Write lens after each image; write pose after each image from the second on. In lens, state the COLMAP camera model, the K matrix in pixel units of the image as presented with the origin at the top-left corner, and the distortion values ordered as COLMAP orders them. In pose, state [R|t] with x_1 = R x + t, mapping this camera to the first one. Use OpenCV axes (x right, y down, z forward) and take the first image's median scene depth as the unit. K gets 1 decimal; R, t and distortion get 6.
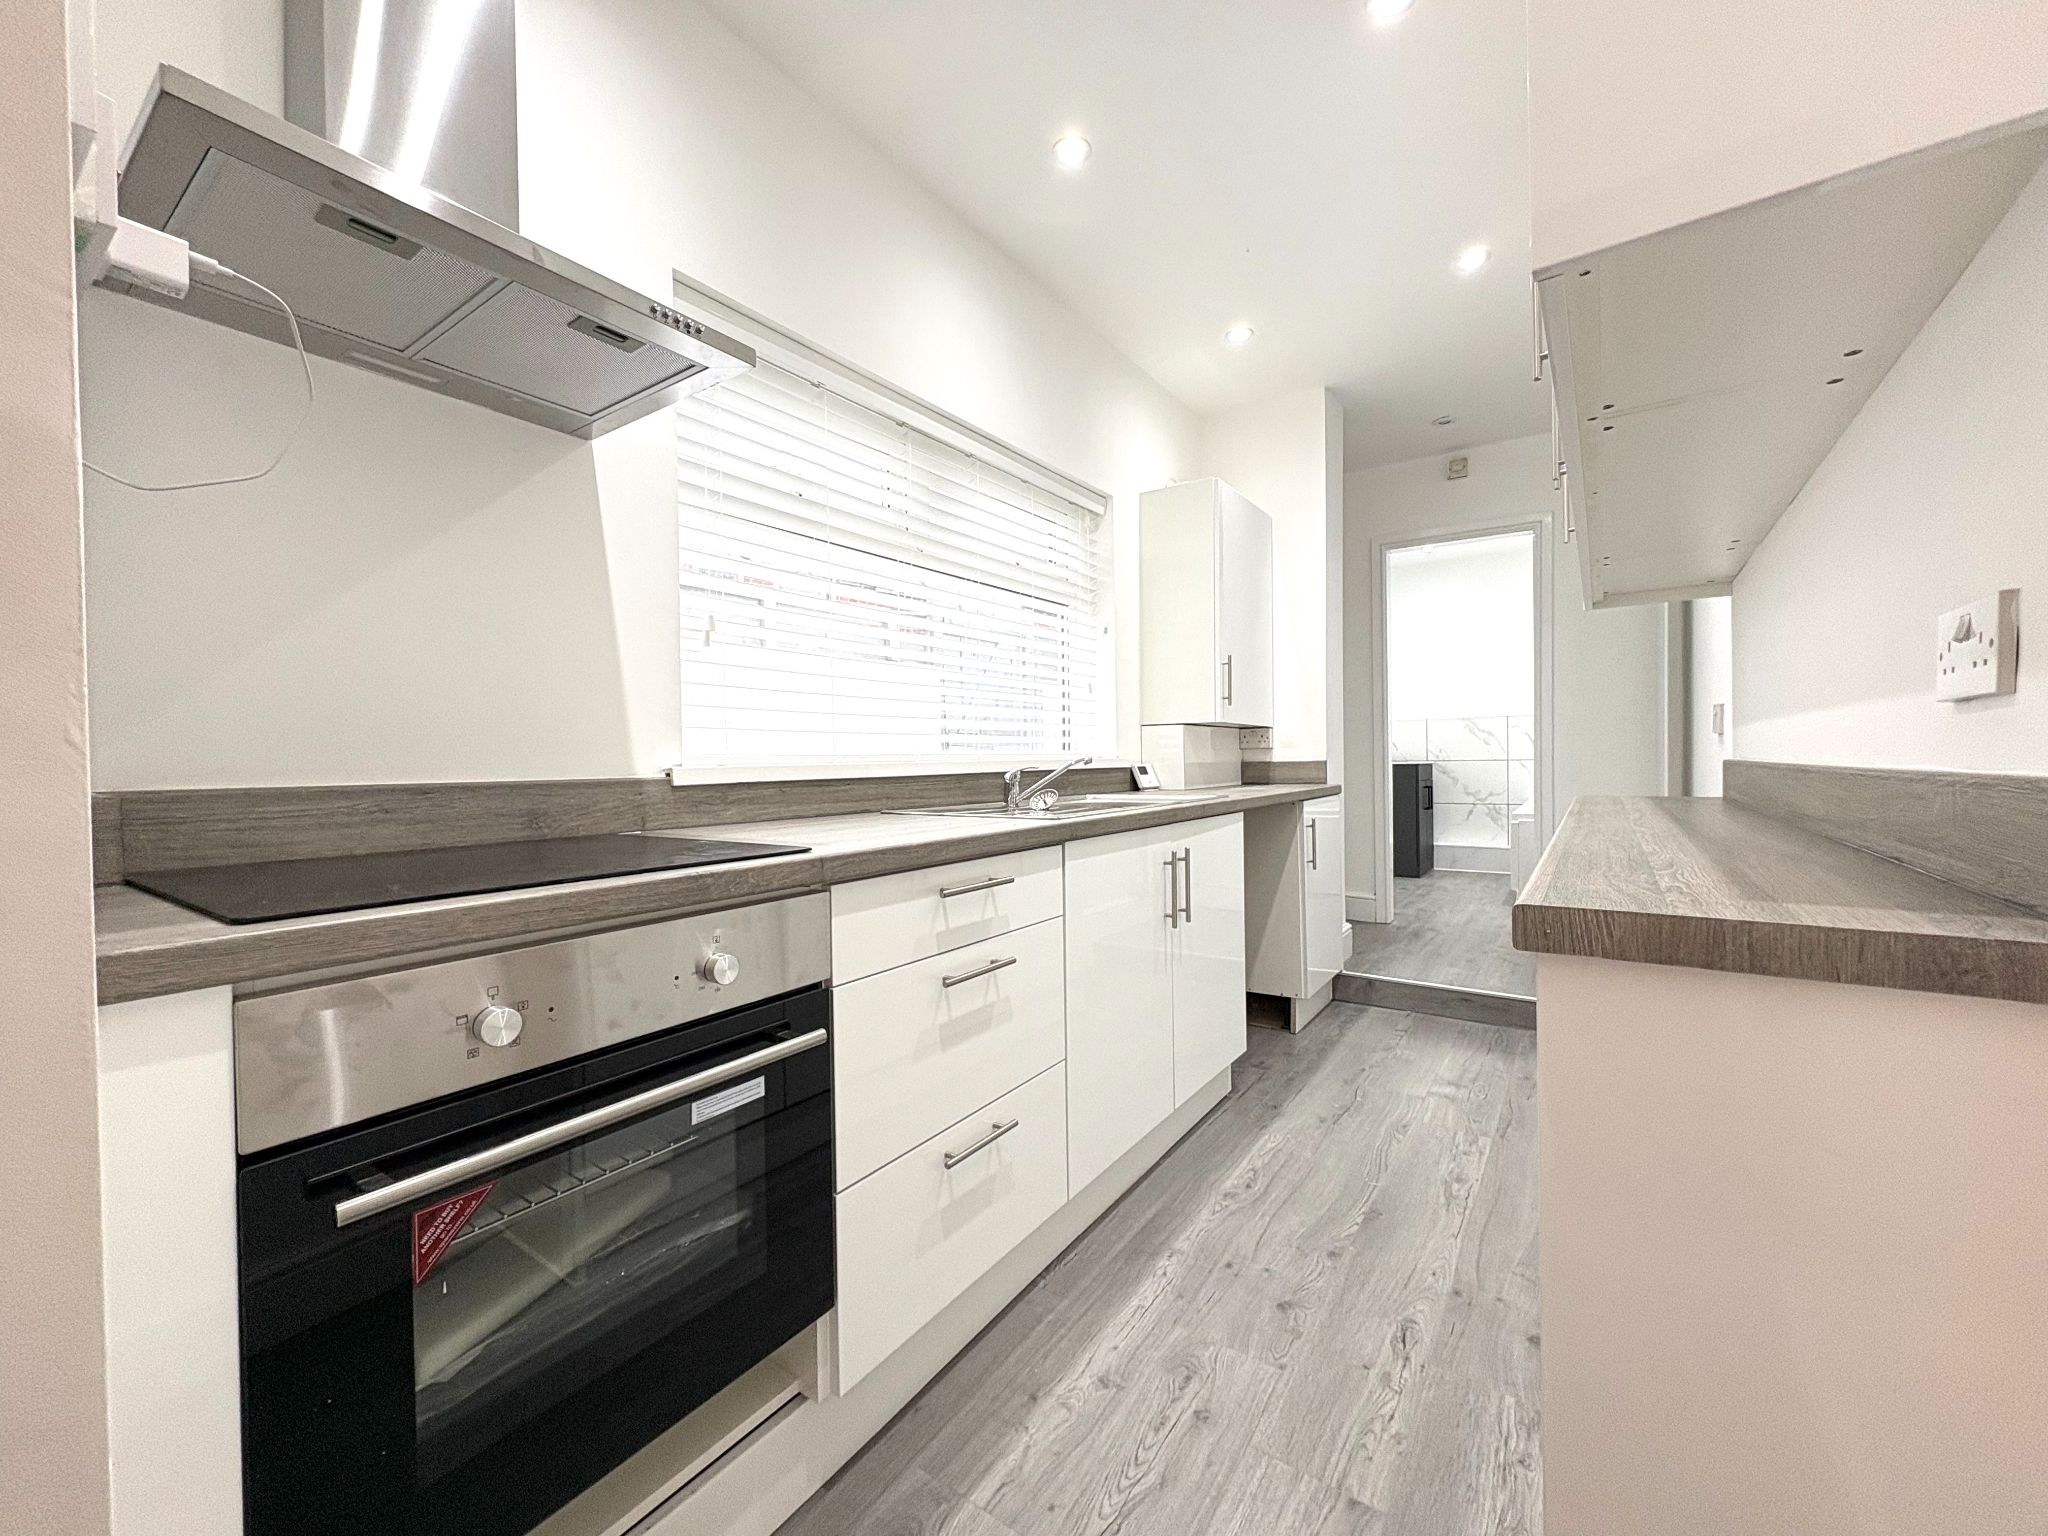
lens RADIAL K [[819.4, 0, 1024.0], [0, 819.4, 768.0], [0, 0, 1]] dist [0.000017, -0.000001]
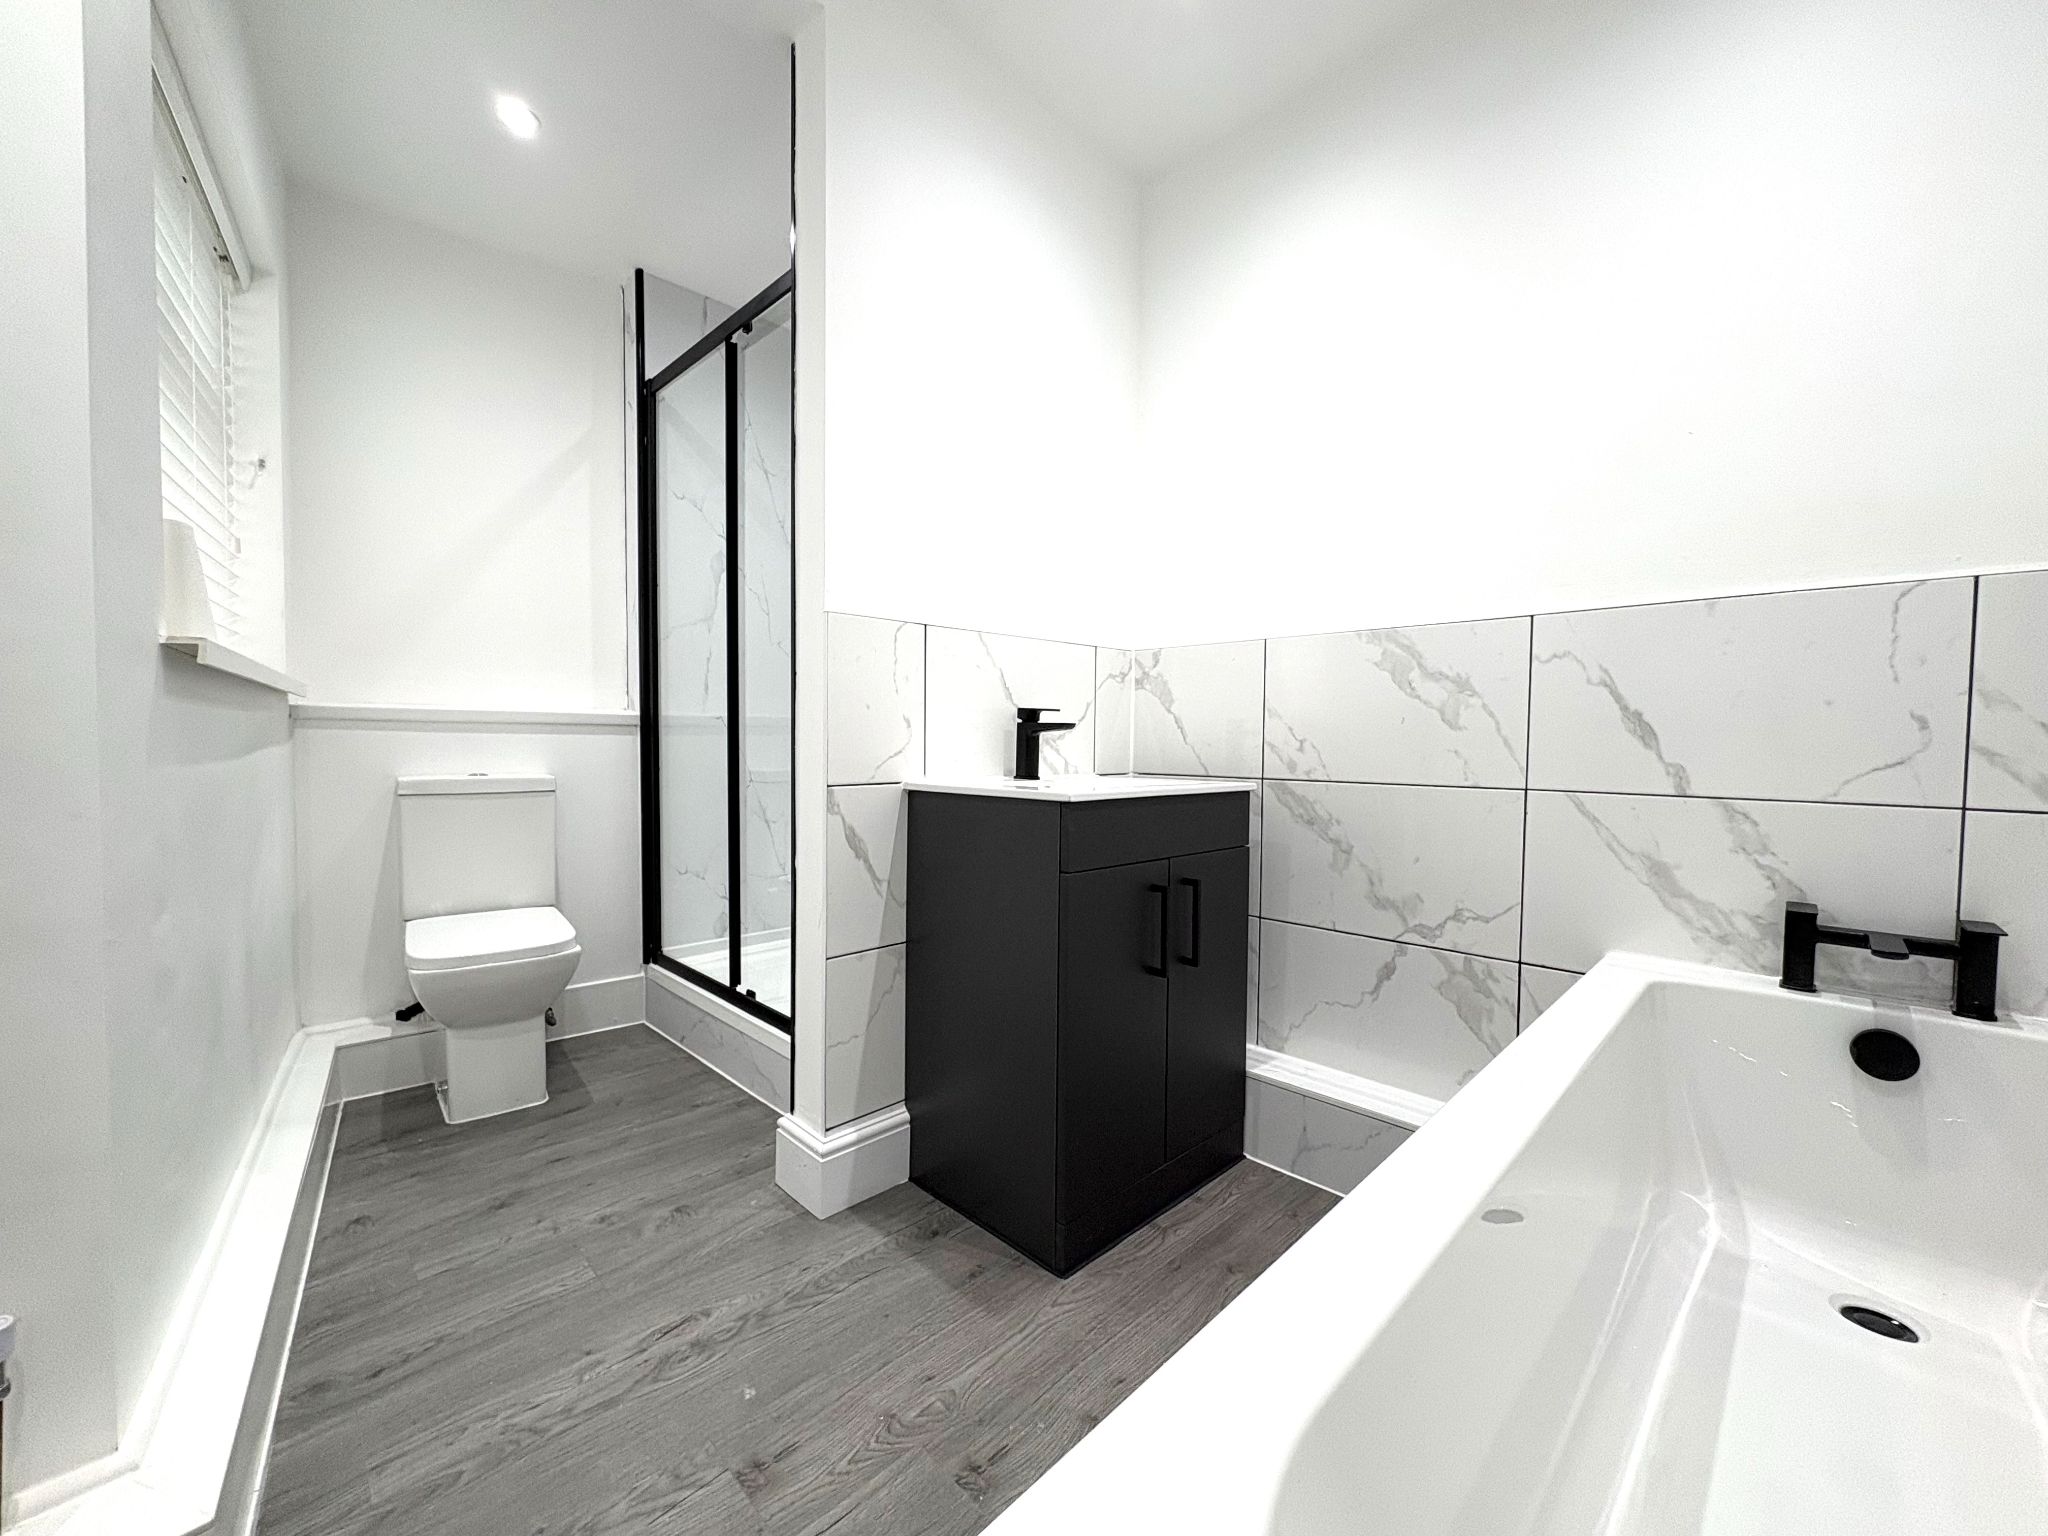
lens RADIAL K [[819.4, 0, 1024.0], [0, 819.4, 768.0], [0, 0, 1]] dist [0.000017, -0.000001]
pose [[0.983993, 0.030141, -0.175641, 0.470709], [-0.025292, 0.999236, 0.029781, -0.019844], [0.176405, -0.024862, 0.984004, 0.706458]]
